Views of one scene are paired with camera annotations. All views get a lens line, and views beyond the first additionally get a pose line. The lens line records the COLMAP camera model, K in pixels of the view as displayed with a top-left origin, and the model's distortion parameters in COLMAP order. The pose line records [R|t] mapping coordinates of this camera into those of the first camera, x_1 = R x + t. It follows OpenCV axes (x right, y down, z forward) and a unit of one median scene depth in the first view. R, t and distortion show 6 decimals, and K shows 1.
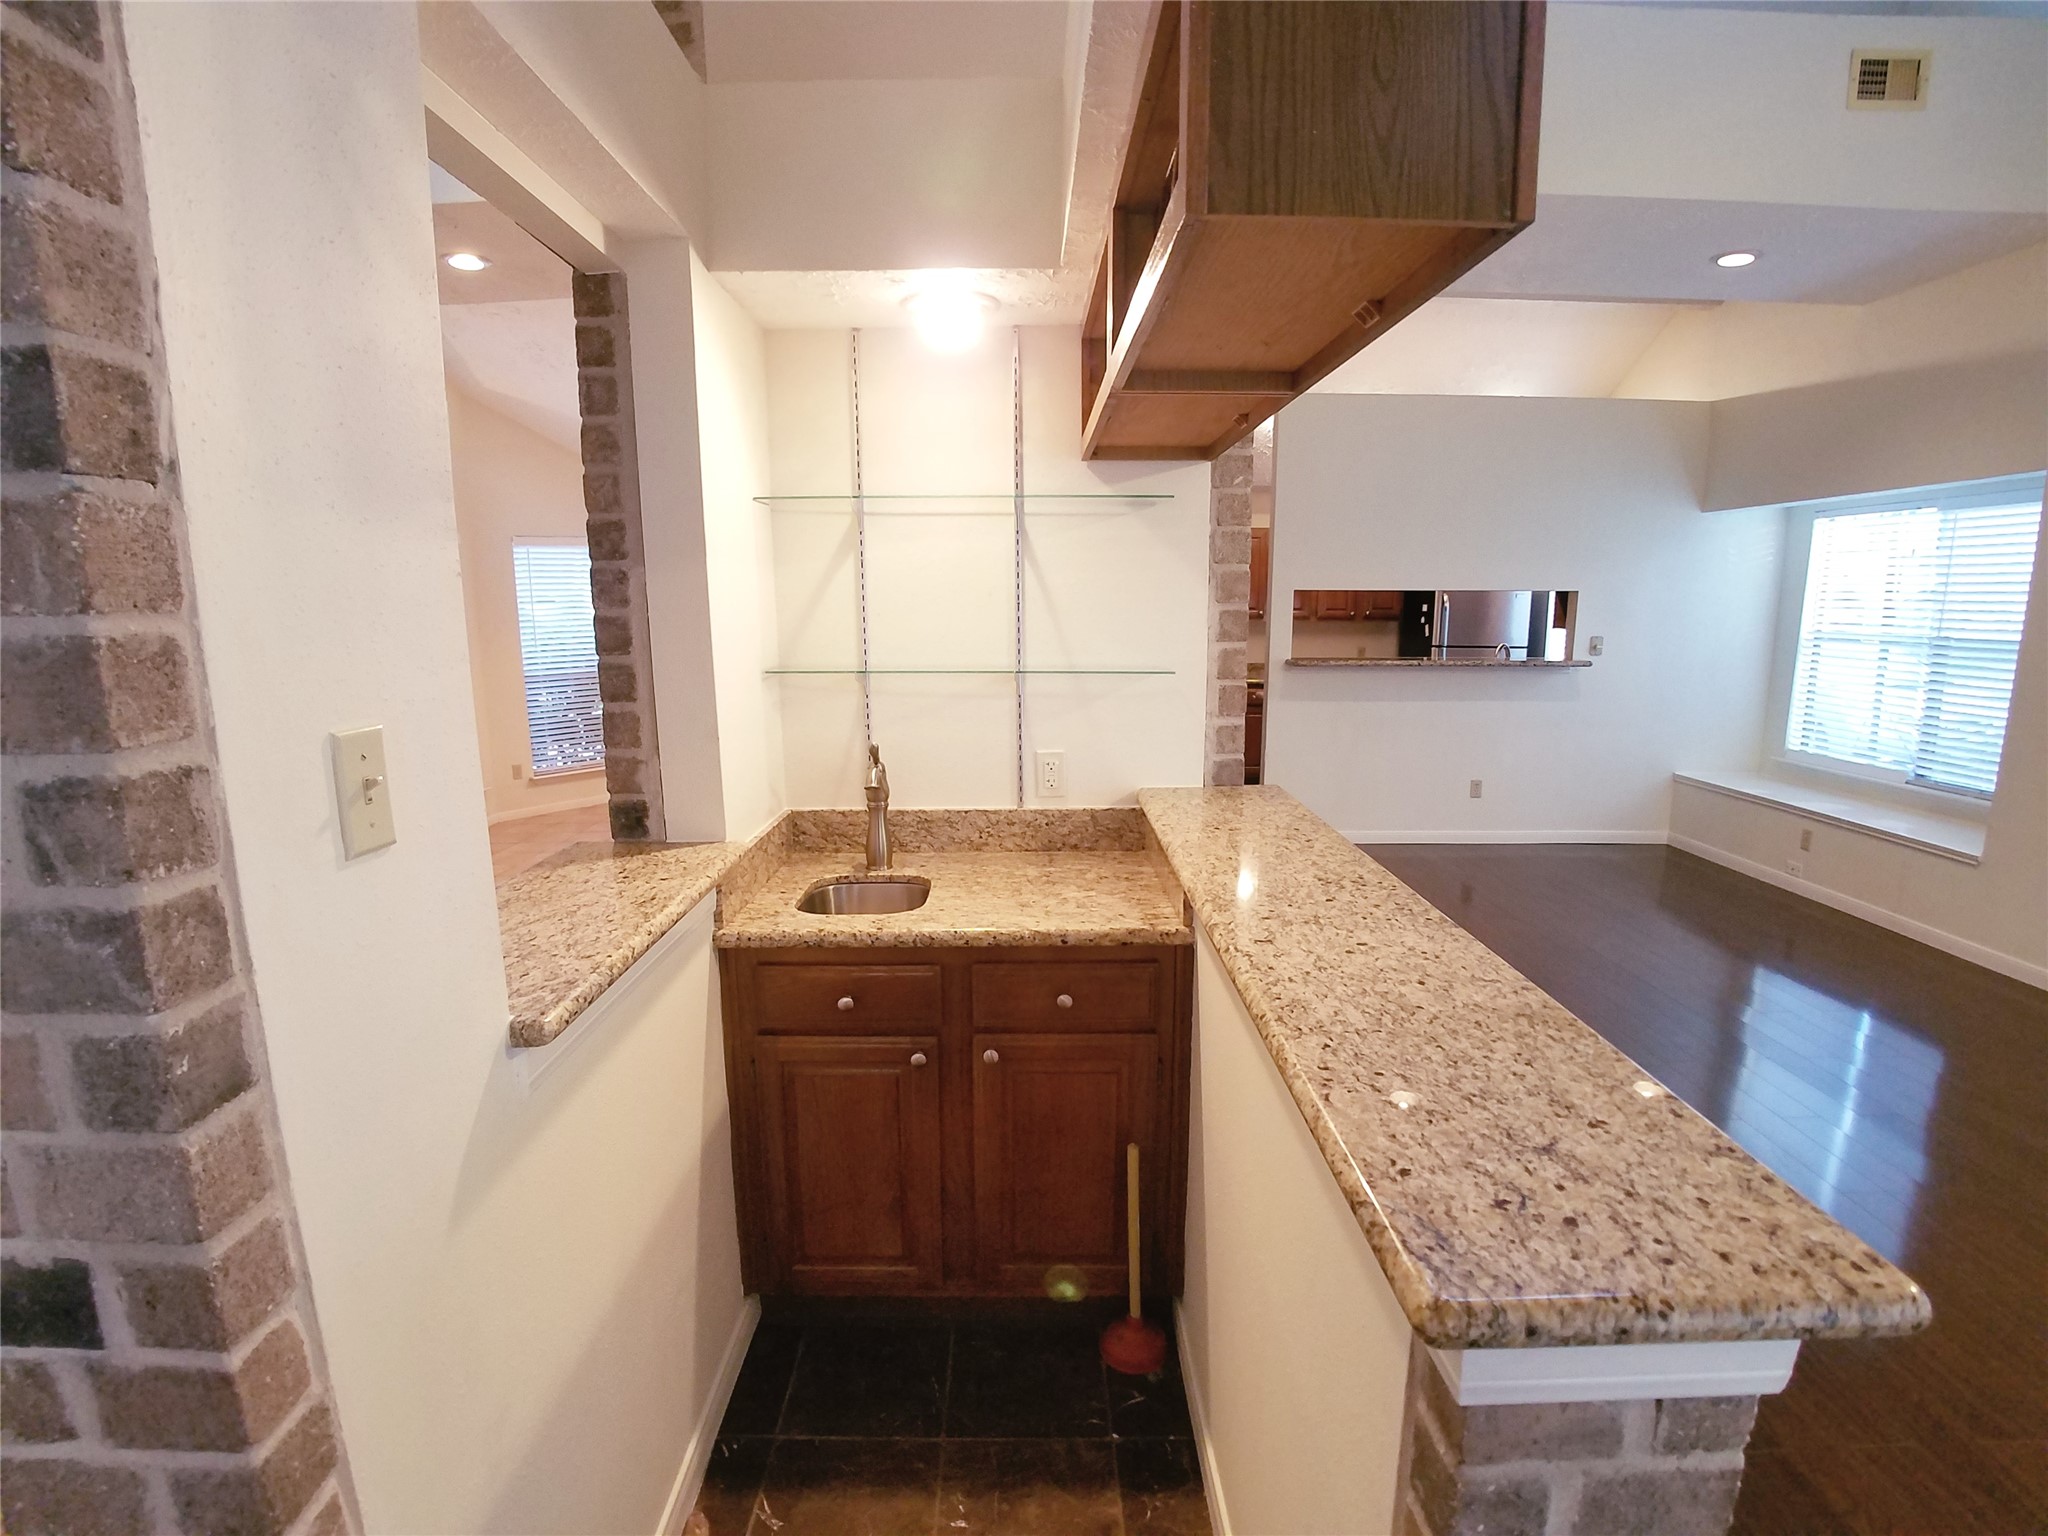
lens RADIAL K [[1044.0, 0, 1031.6], [0, 1044.0, 805.1], [0, 0, 1]] dist [-0.073948, 0.016177]
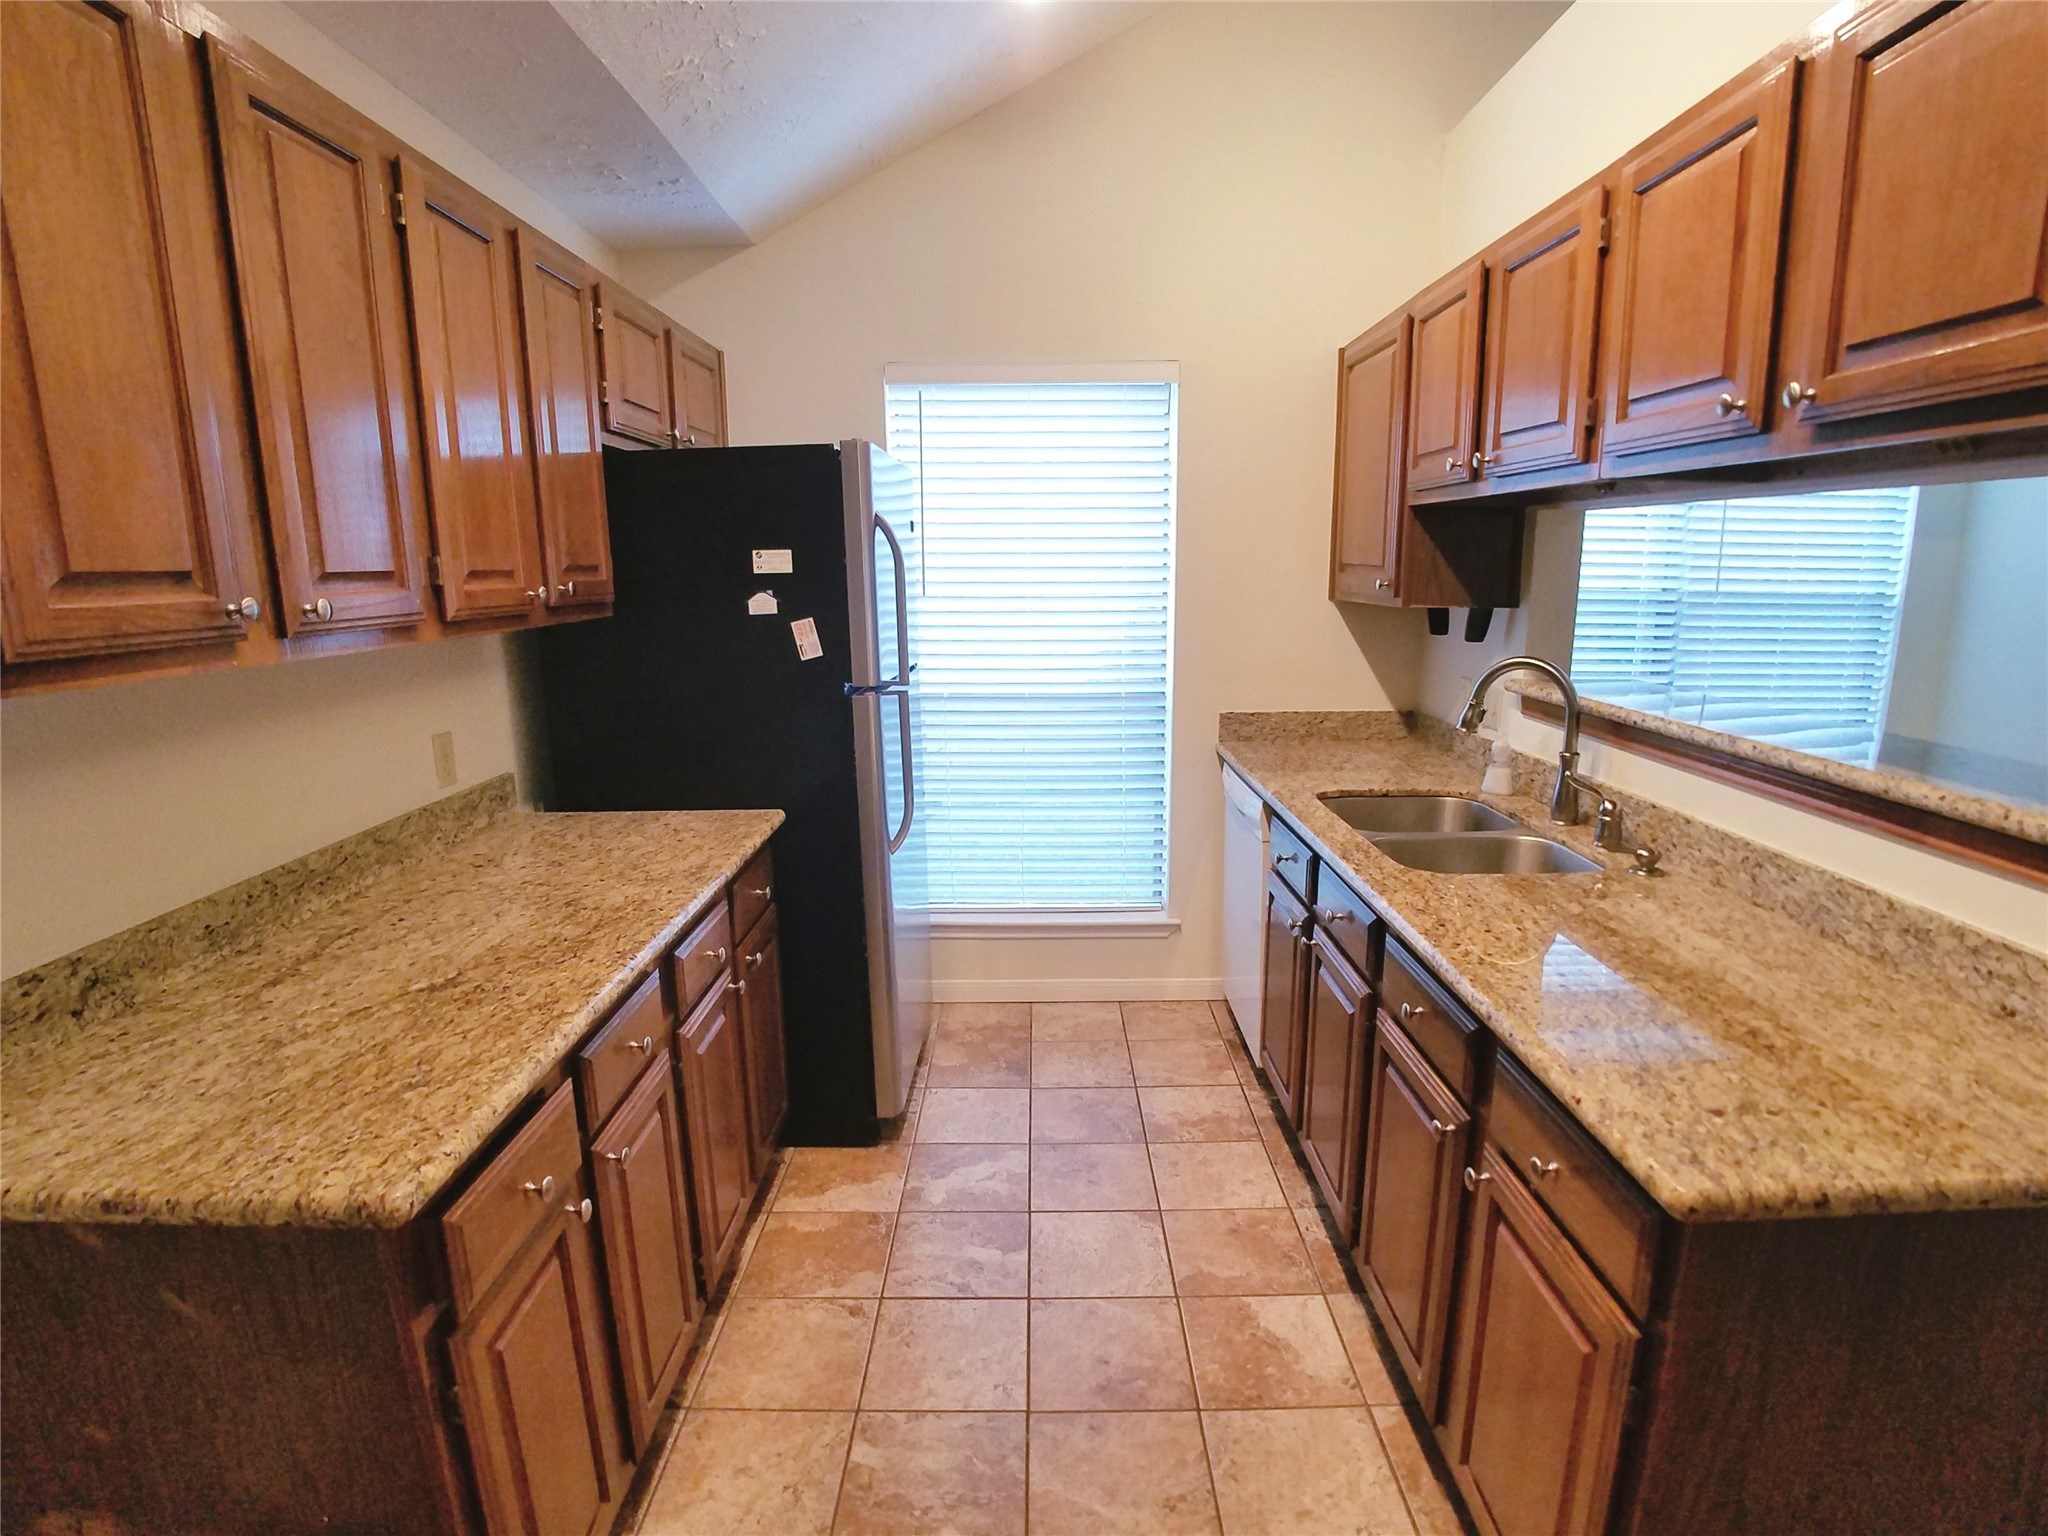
lens RADIAL K [[1044.0, 0, 1031.6], [0, 1044.0, 805.1], [0, 0, 1]] dist [-0.073948, 0.016177]
pose [[0.007629, -0.222268, 0.974956, 0.125465], [0.196726, 0.956264, 0.216468, -0.246499], [-0.980429, 0.190148, 0.051021, 1.309500]]
